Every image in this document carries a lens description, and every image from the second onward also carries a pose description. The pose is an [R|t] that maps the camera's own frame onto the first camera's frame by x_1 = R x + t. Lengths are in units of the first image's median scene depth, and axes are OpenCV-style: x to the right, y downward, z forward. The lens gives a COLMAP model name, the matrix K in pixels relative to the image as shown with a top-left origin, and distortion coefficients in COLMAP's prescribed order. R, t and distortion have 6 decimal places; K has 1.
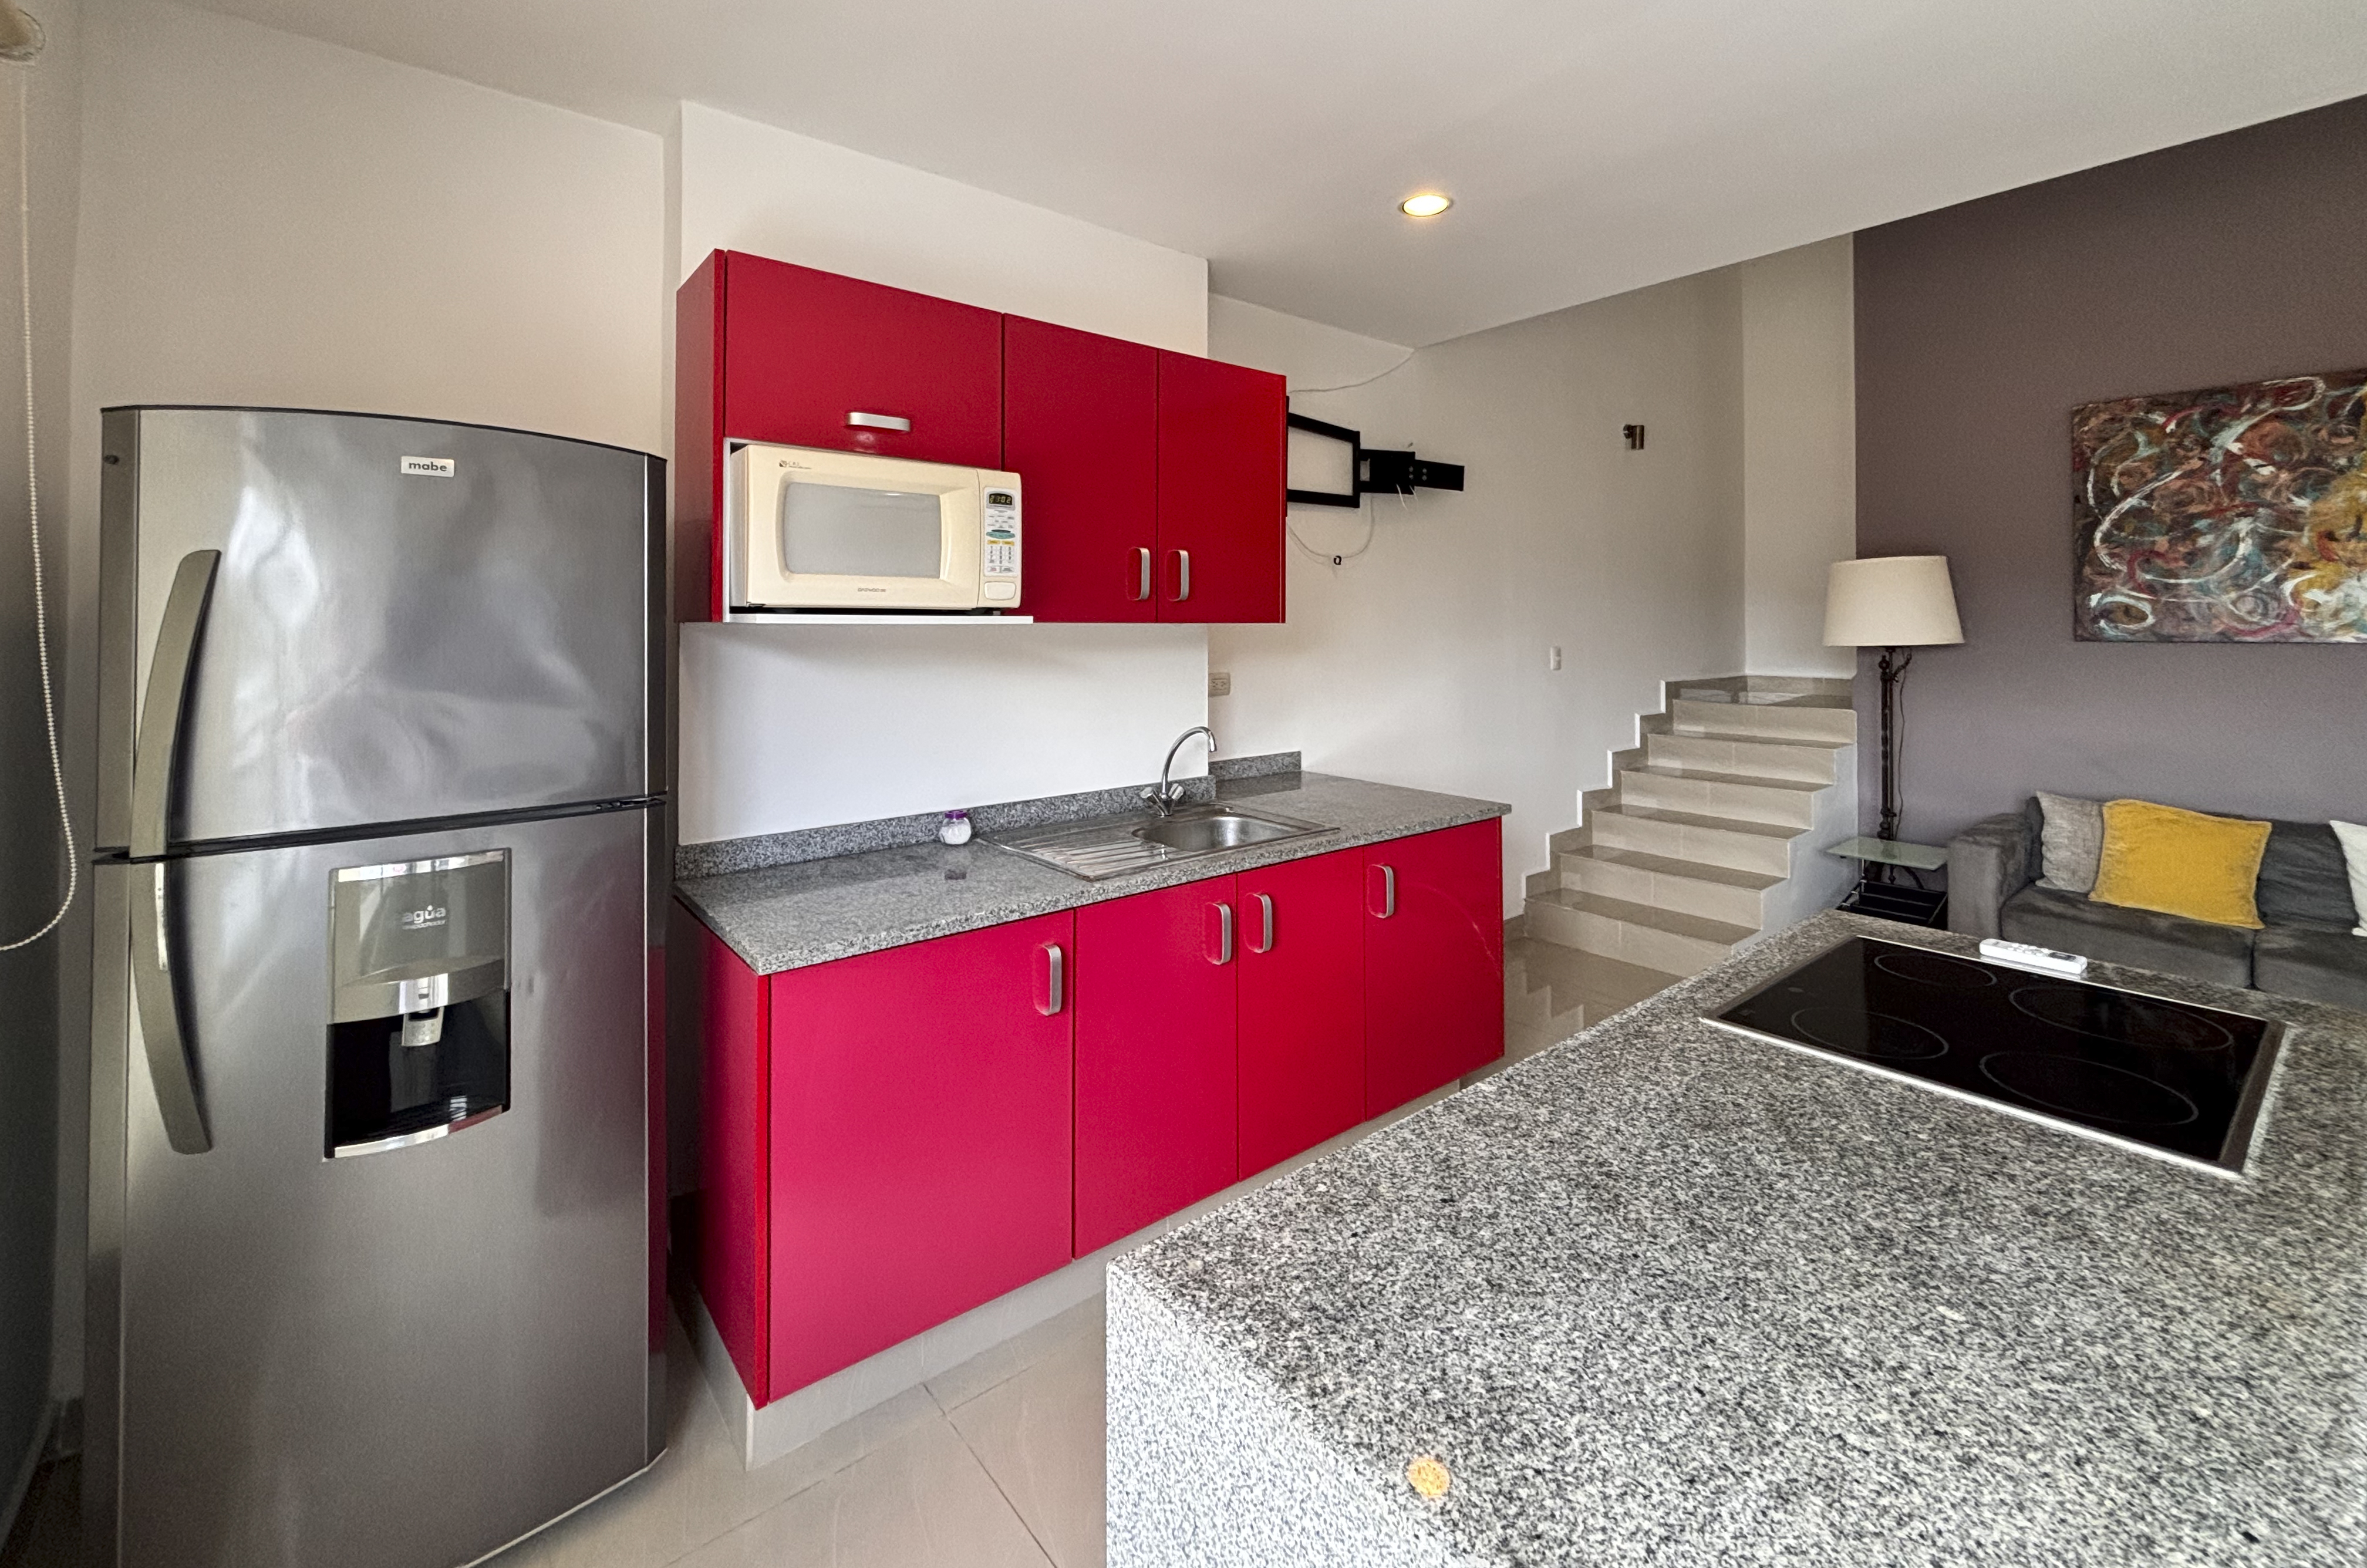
lens RADIAL K [[978.4, 0, 1184.1], [0, 978.4, 615.9], [0, 0, 1]] dist [0.002404, 0.000298]
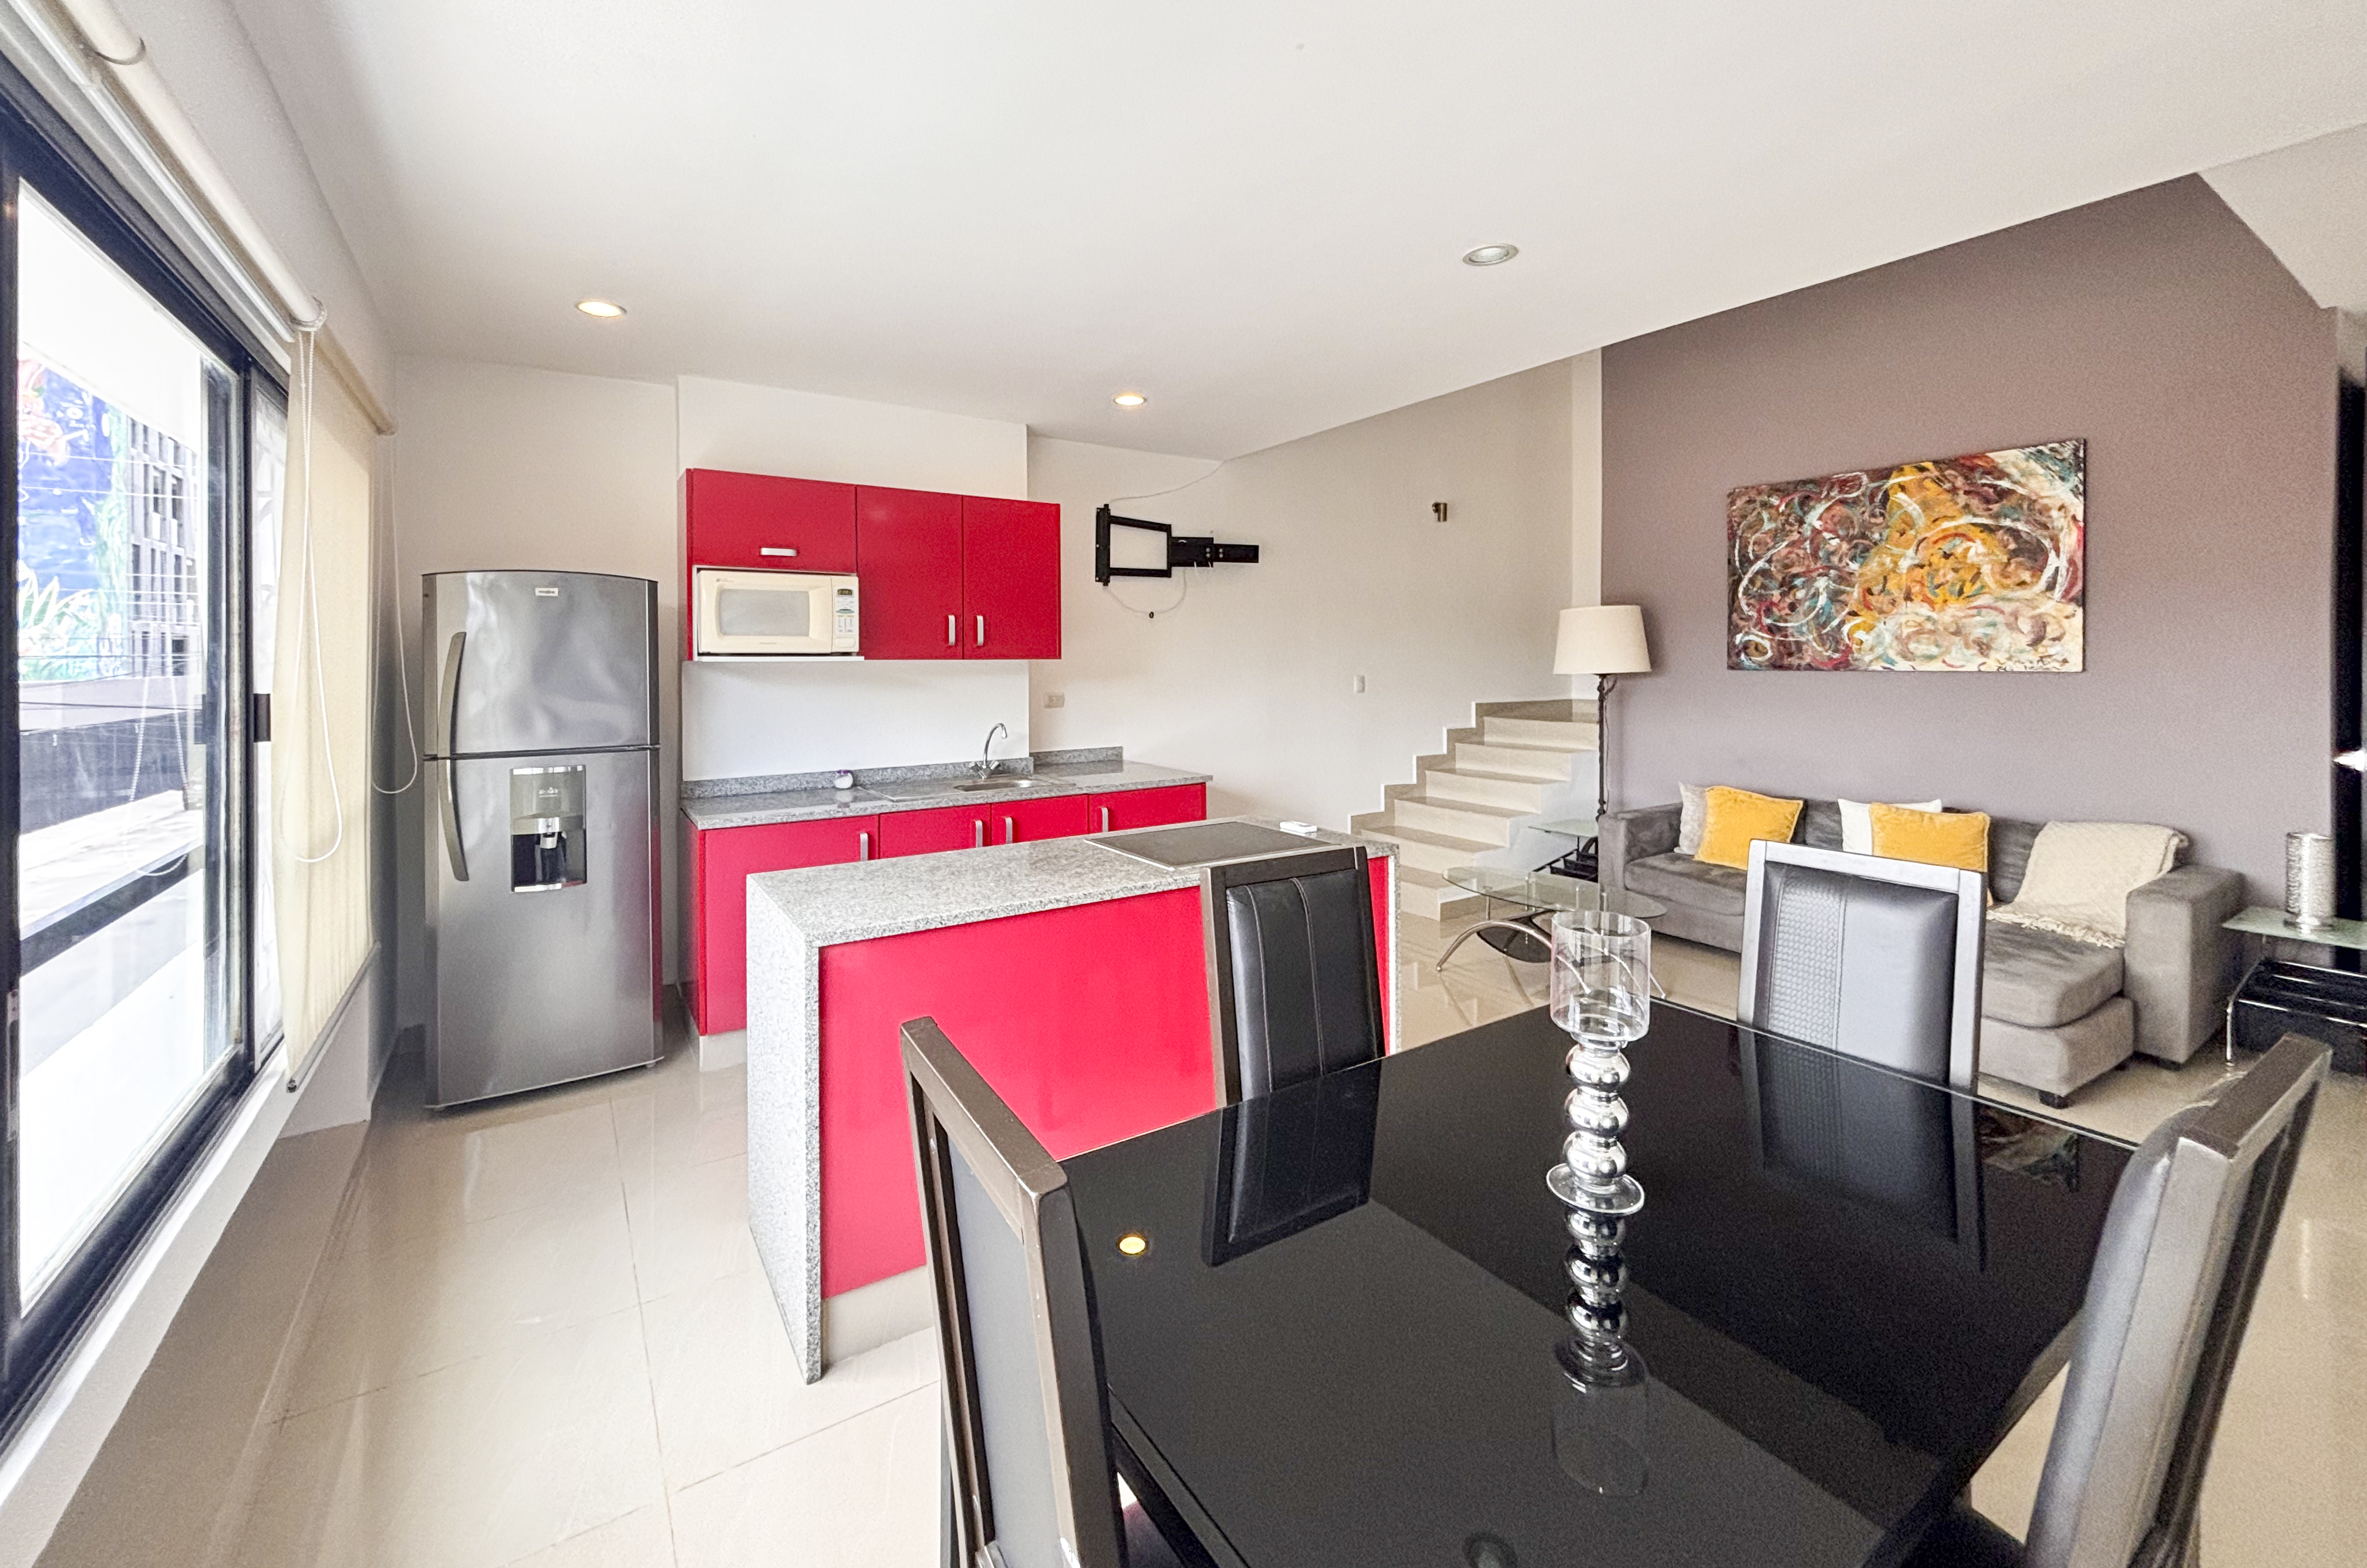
lens RADIAL K [[977.6, 0, 1185.9], [0, 977.6, 663.1], [0, 0, 1]] dist [-0.000149, -0.000220]
pose [[0.993304, -0.002697, -0.115497, 0.378338], [0.004428, 0.999882, 0.014736, -0.006768], [0.115444, -0.015149, 0.993199, -0.426725]]
